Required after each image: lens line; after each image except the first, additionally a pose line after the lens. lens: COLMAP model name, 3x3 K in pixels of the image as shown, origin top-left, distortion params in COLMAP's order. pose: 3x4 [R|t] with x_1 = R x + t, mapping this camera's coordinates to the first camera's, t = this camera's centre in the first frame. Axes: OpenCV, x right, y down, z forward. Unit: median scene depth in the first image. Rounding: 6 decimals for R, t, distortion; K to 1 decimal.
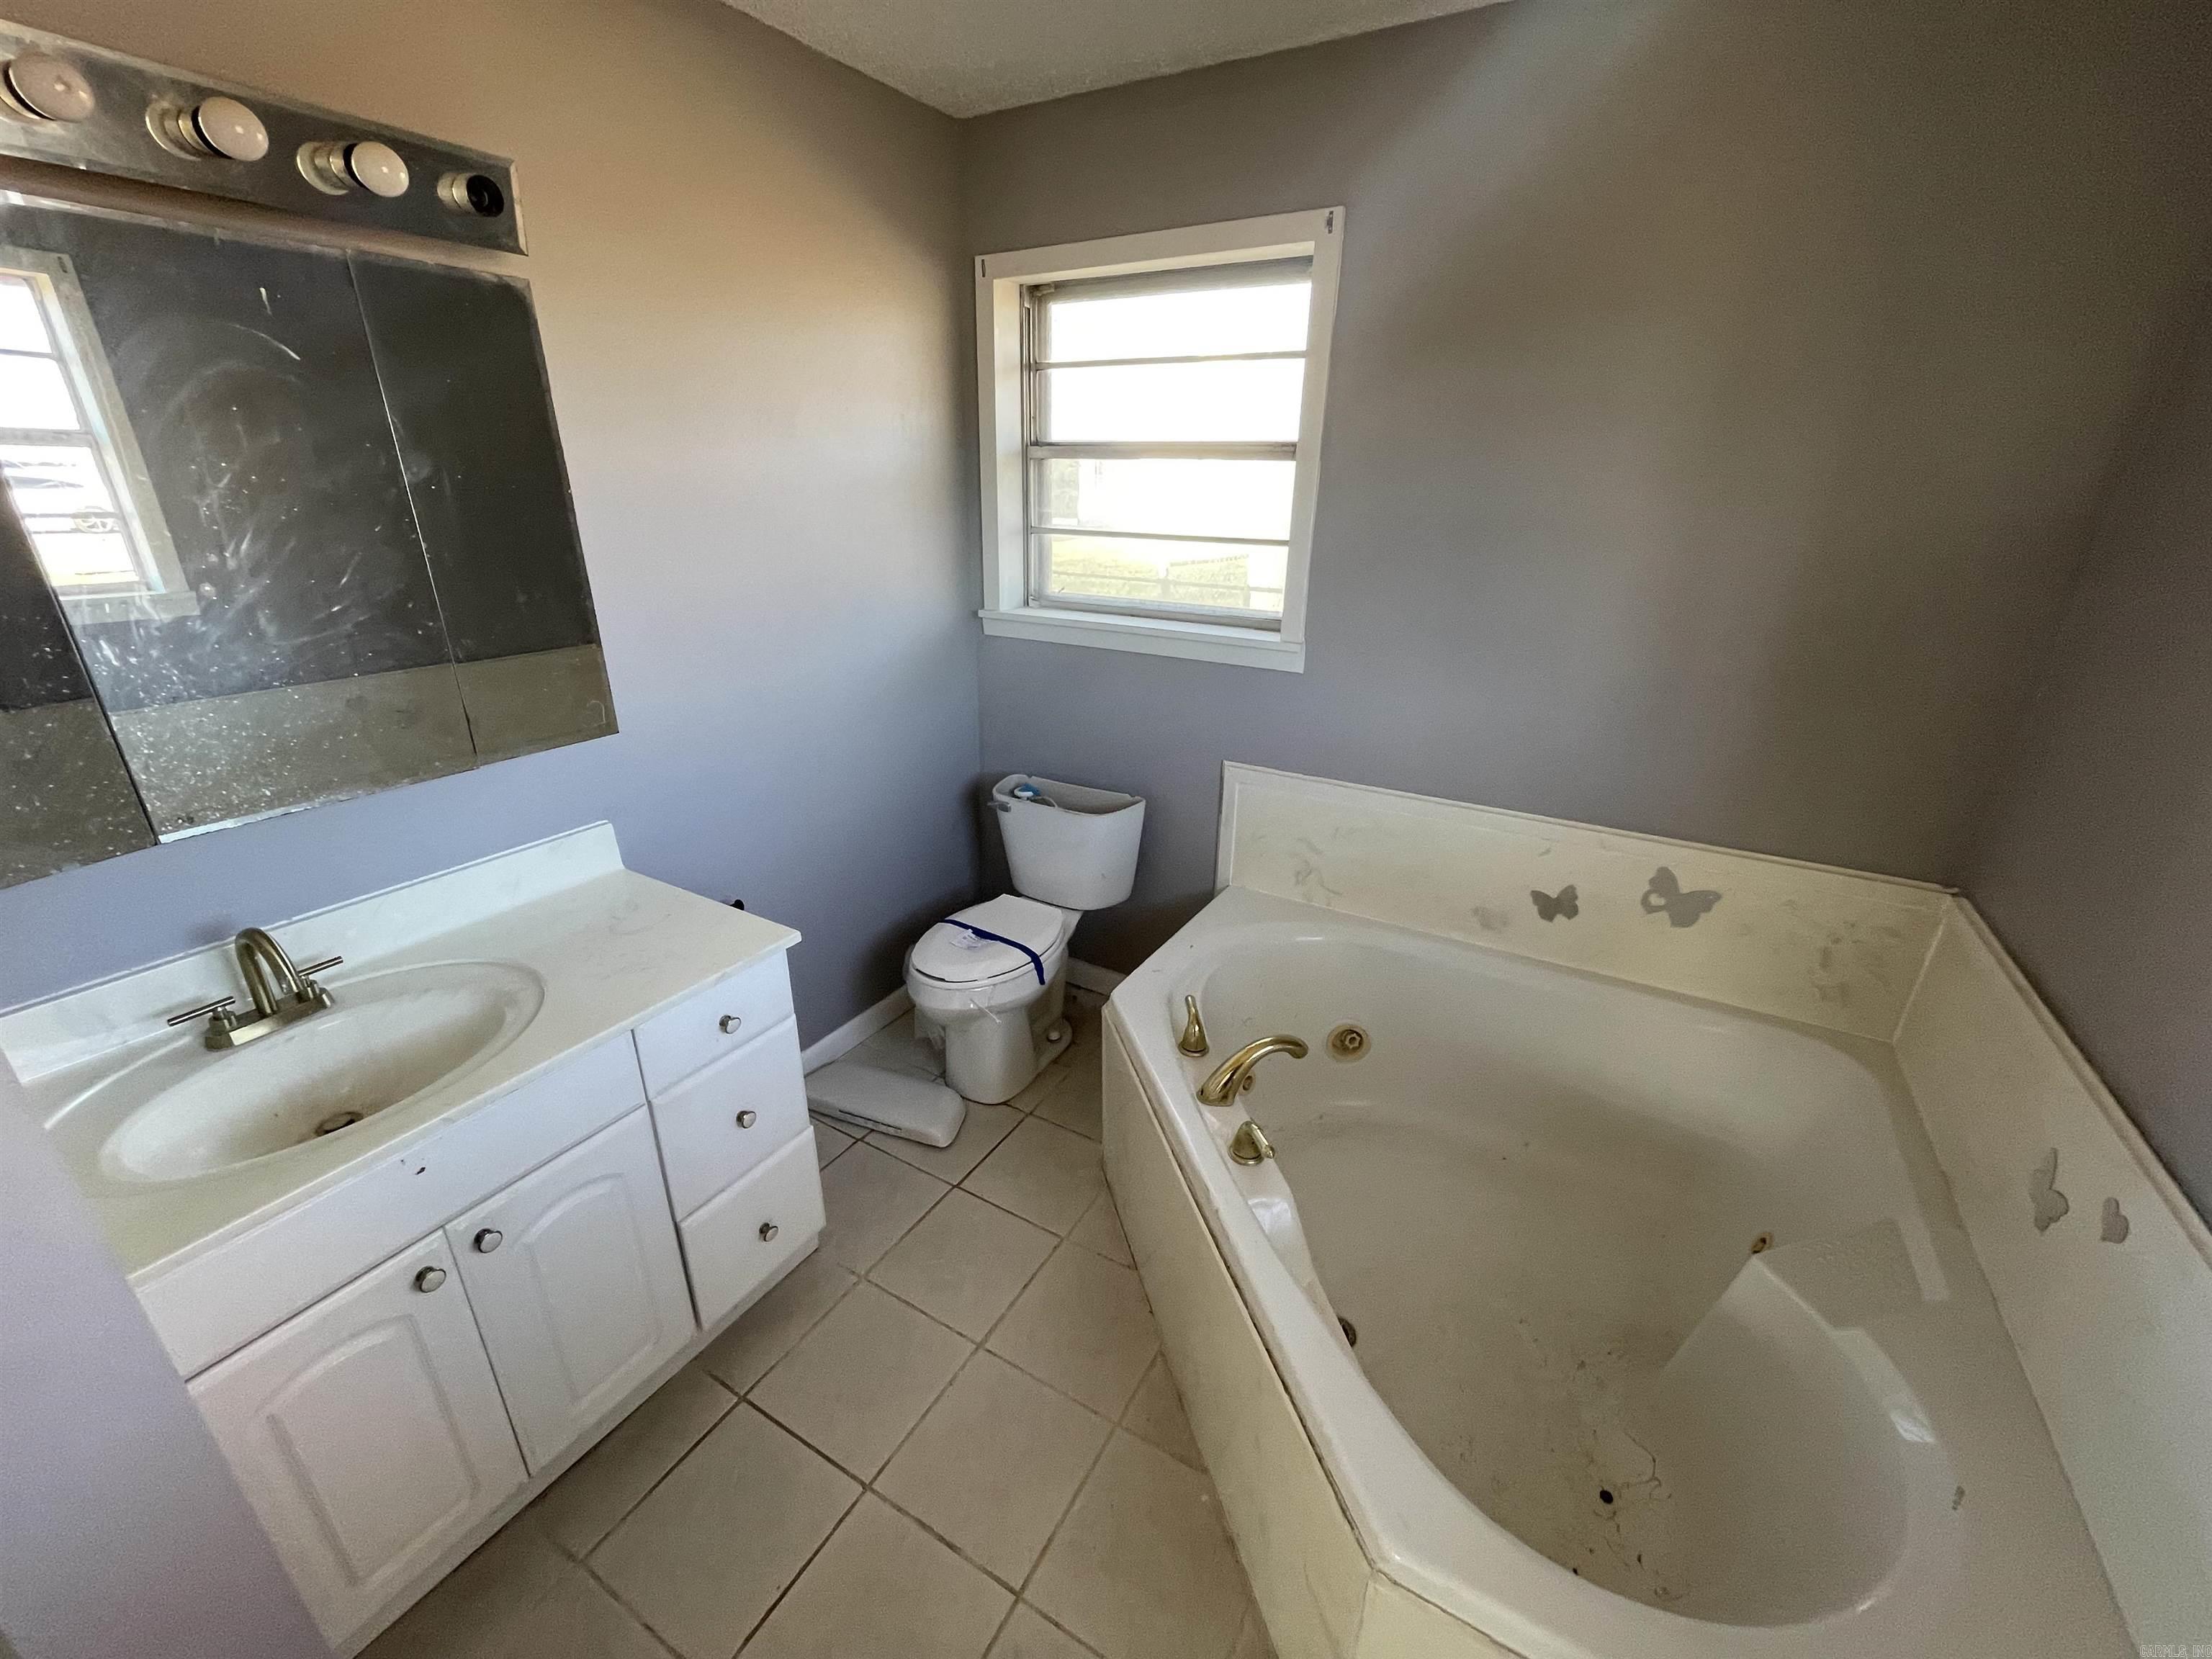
lens RADIAL K [[893.7, 0, 1106.0], [0, 893.7, 829.5], [0, 0, 1]] dist [-0.000779, 0.000109]
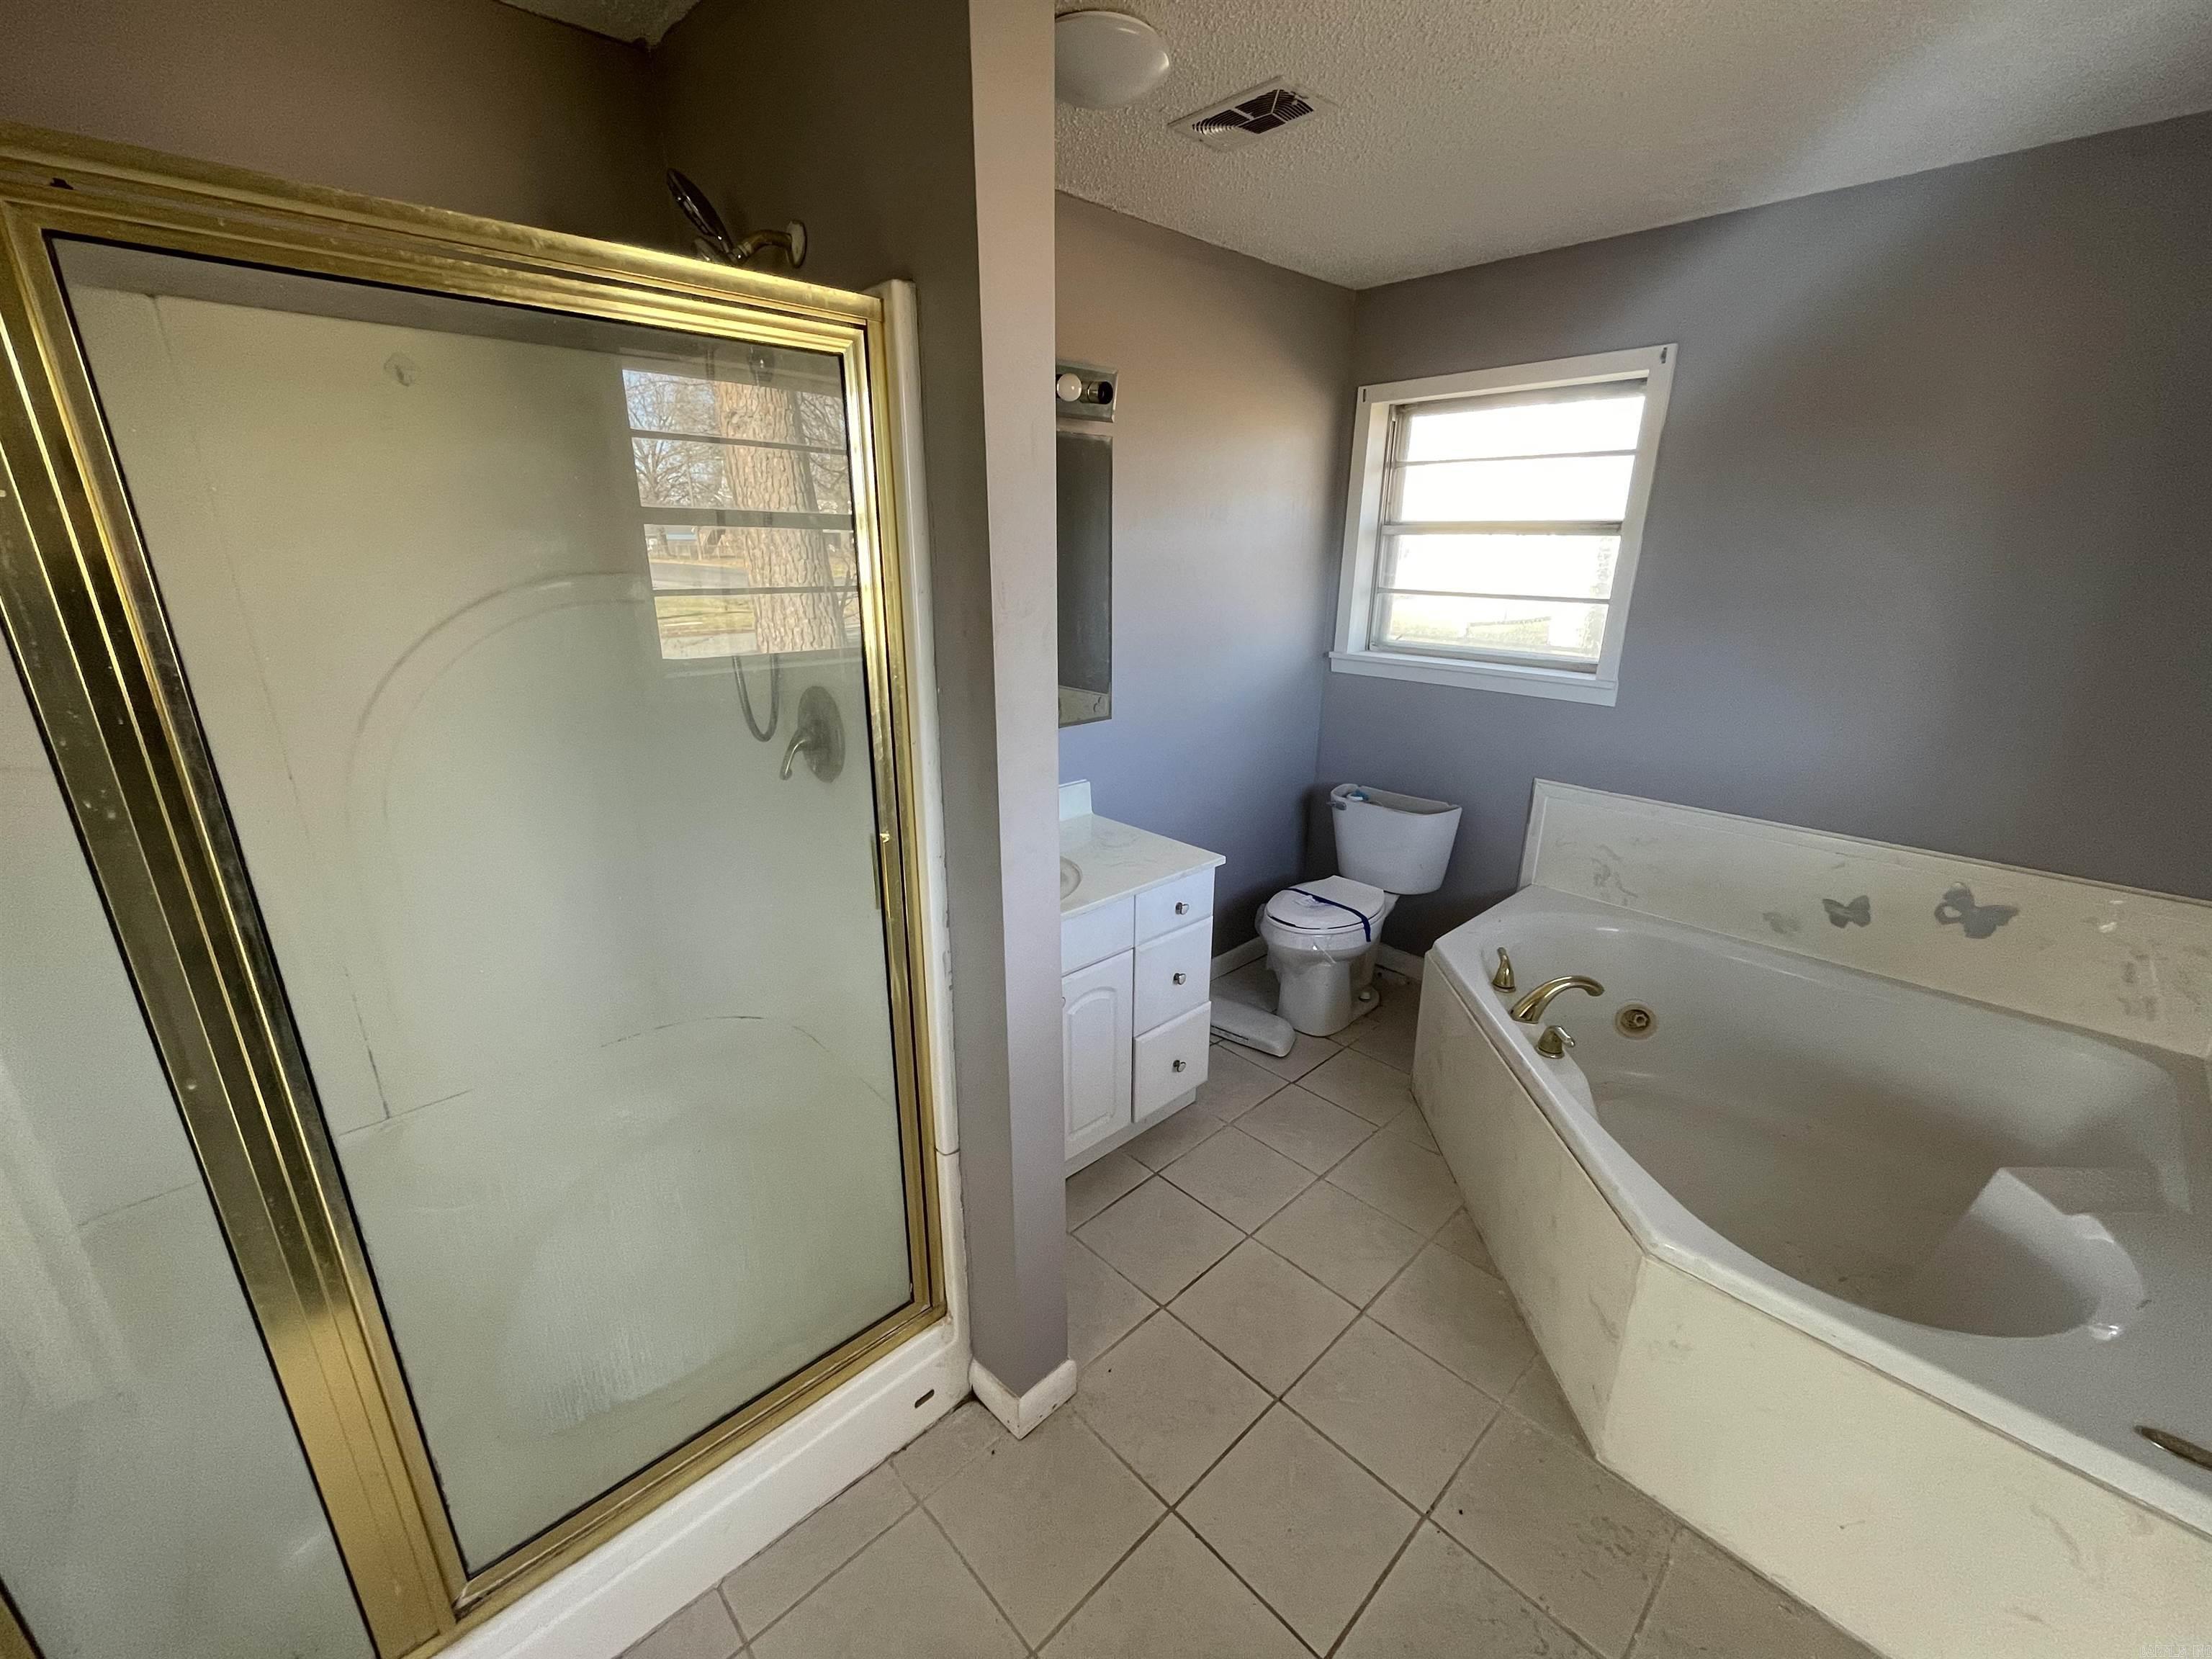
lens RADIAL K [[893.7, 0, 1106.0], [0, 893.7, 829.5], [0, 0, 1]] dist [-0.000779, 0.000109]
pose [[0.959446, 0.078390, -0.270774, -0.098321], [-0.096059, 0.993985, -0.052606, 0.118915], [0.265022, 0.076482, 0.961204, -0.330409]]
